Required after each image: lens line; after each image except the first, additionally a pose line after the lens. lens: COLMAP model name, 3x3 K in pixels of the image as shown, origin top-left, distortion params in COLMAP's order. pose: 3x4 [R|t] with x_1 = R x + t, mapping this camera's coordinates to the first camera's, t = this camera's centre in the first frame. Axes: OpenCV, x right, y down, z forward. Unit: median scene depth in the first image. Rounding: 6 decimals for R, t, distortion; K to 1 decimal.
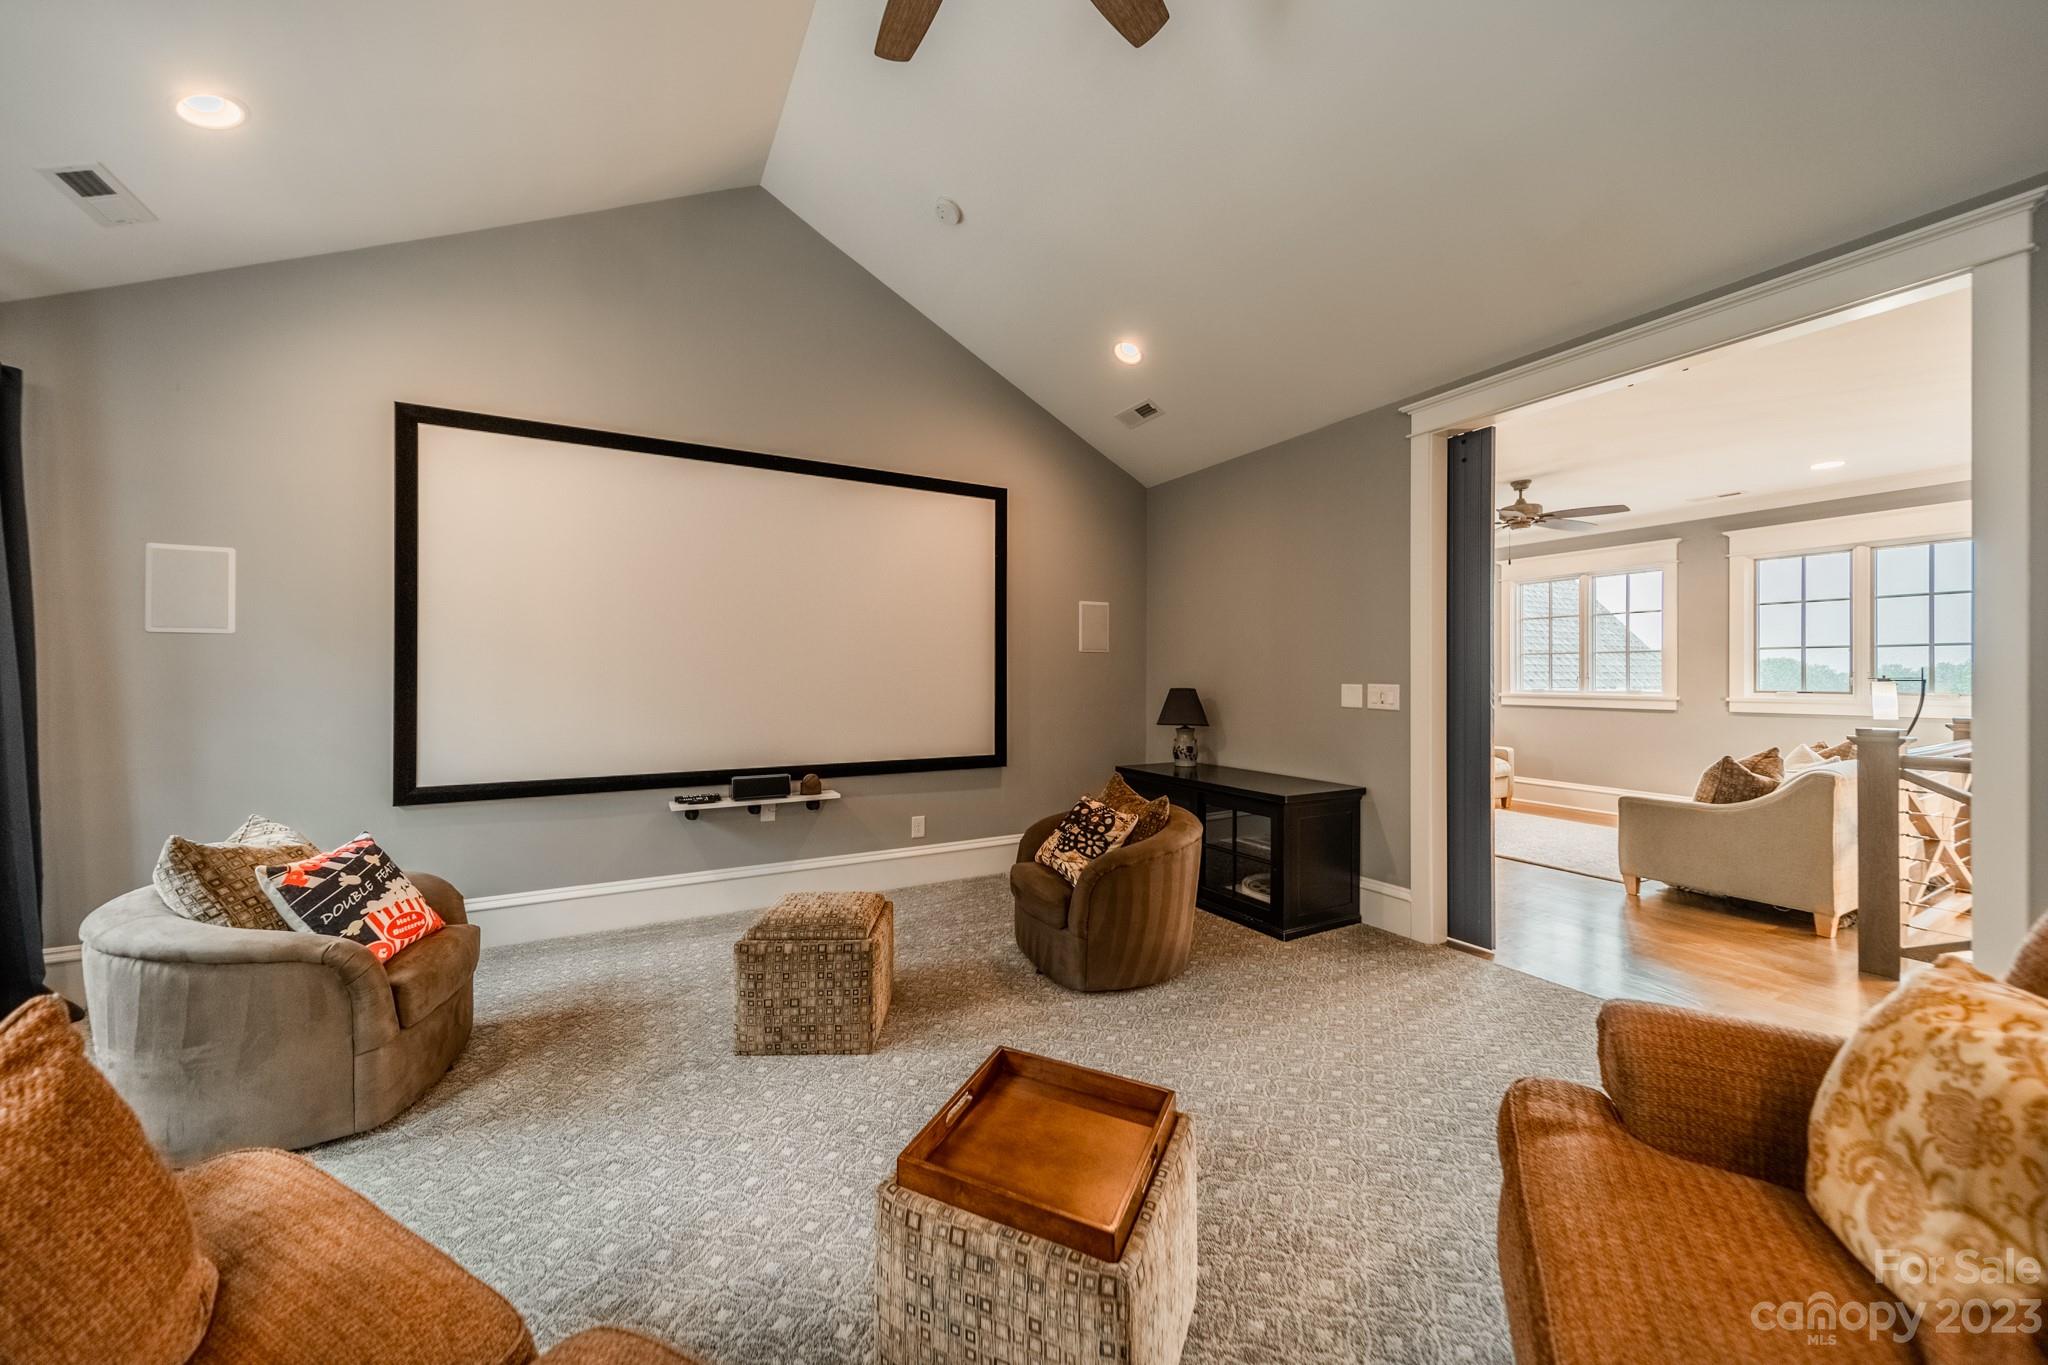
lens RADIAL K [[740.9, 0, 1022.4], [0, 740.9, 688.0], [0, 0, 1]] dist [0.011163, -0.001328]
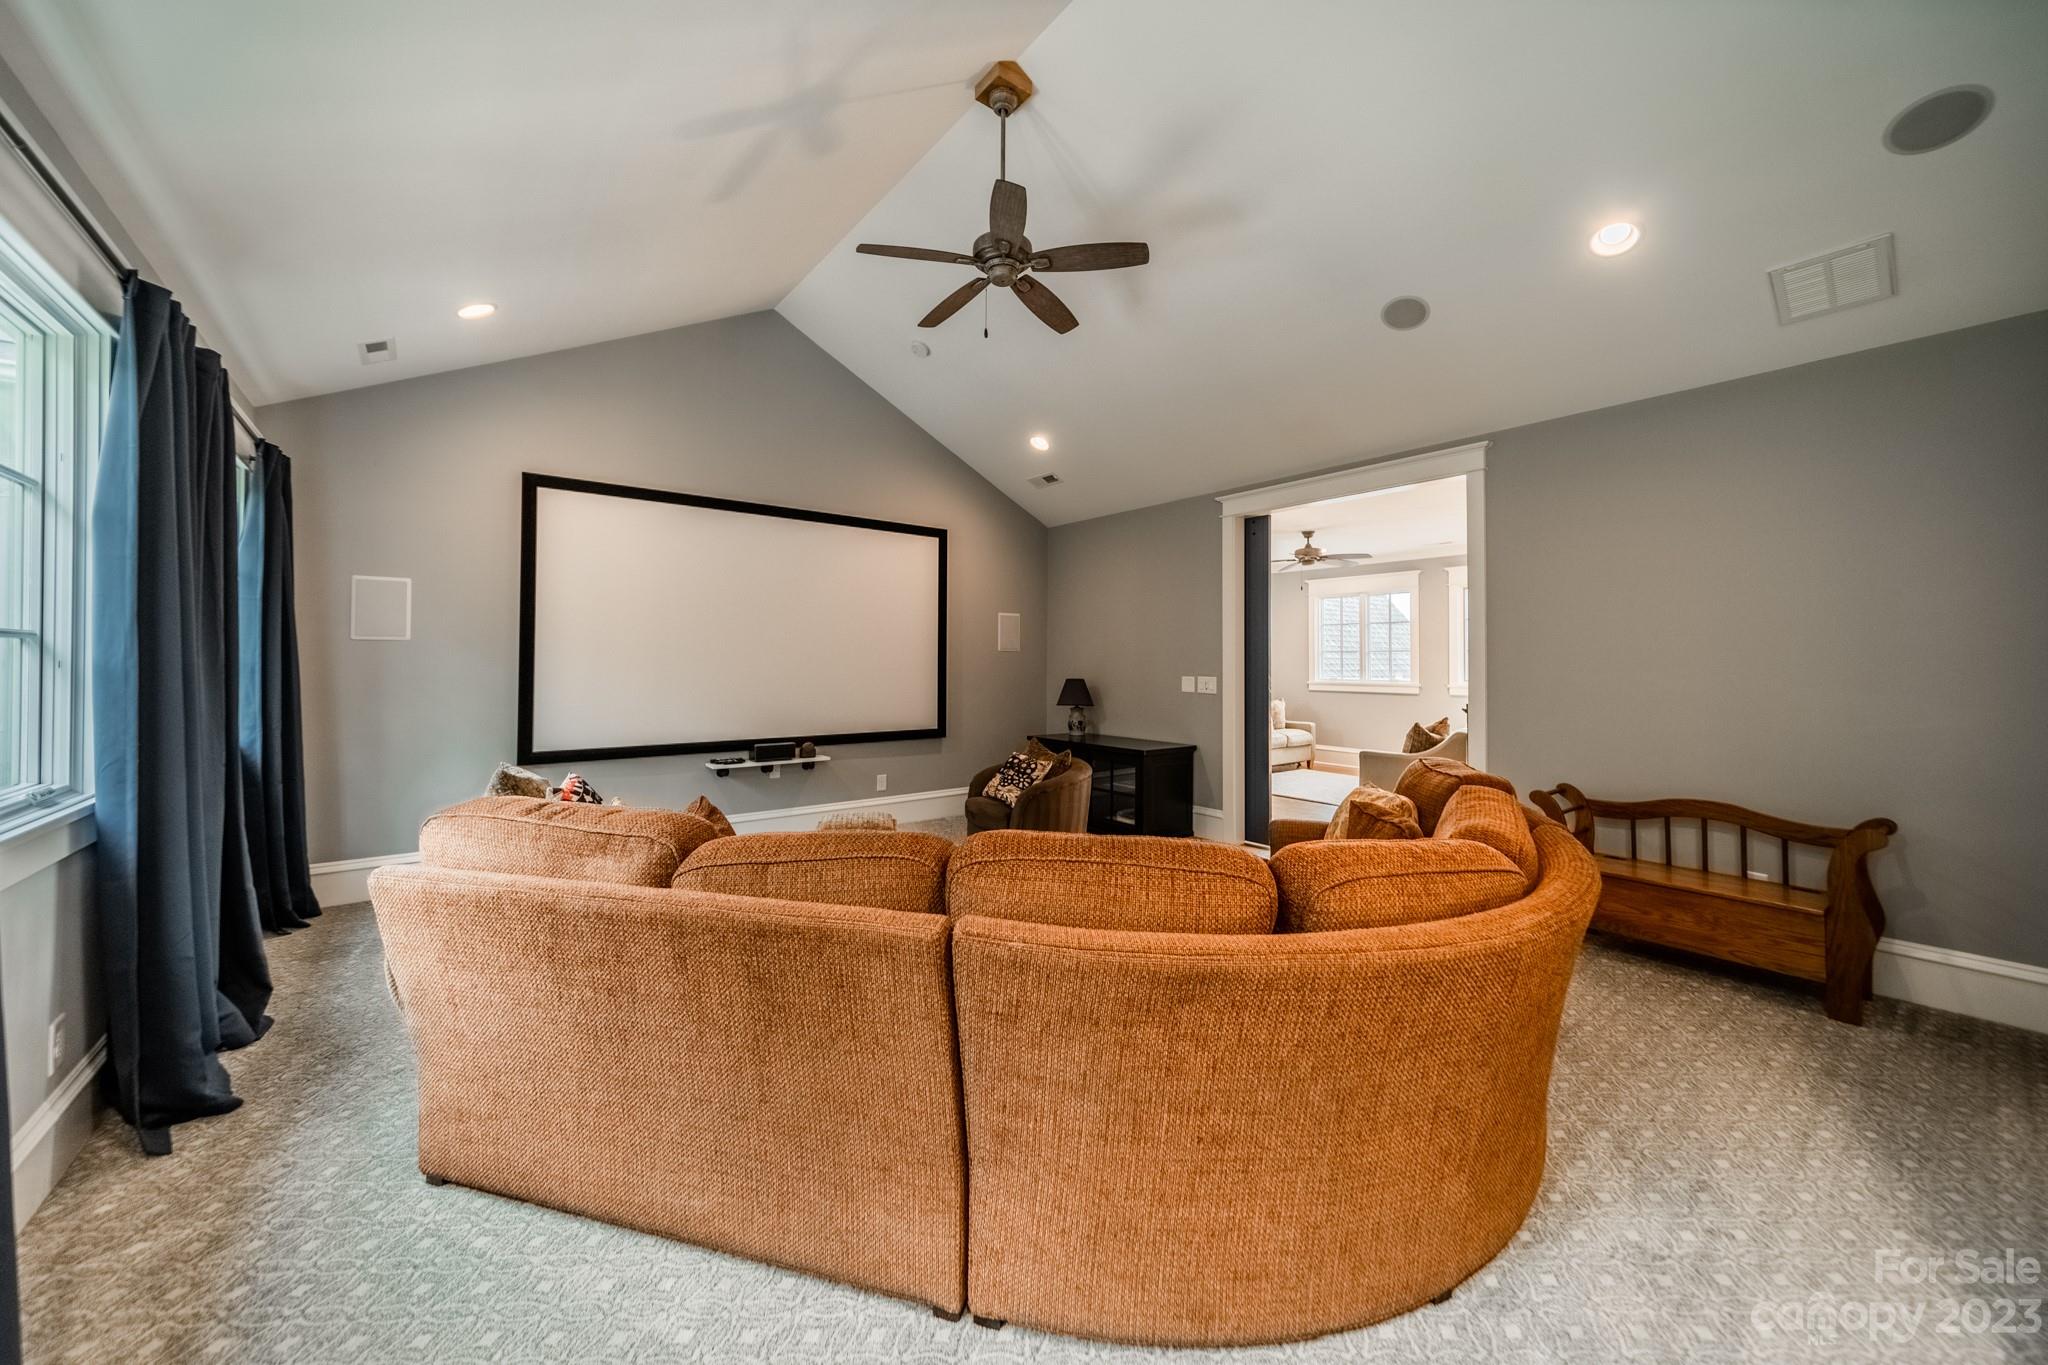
lens RADIAL K [[740.9, 0, 1023.0], [0, 740.9, 672.3], [0, 0, 1]] dist [0.011163, -0.001328]
pose [[0.987051, 0.002037, 0.160395, -0.120788], [-0.001457, 0.999992, -0.003736, -0.007663], [-0.160401, 0.003454, 0.987046, -0.412260]]
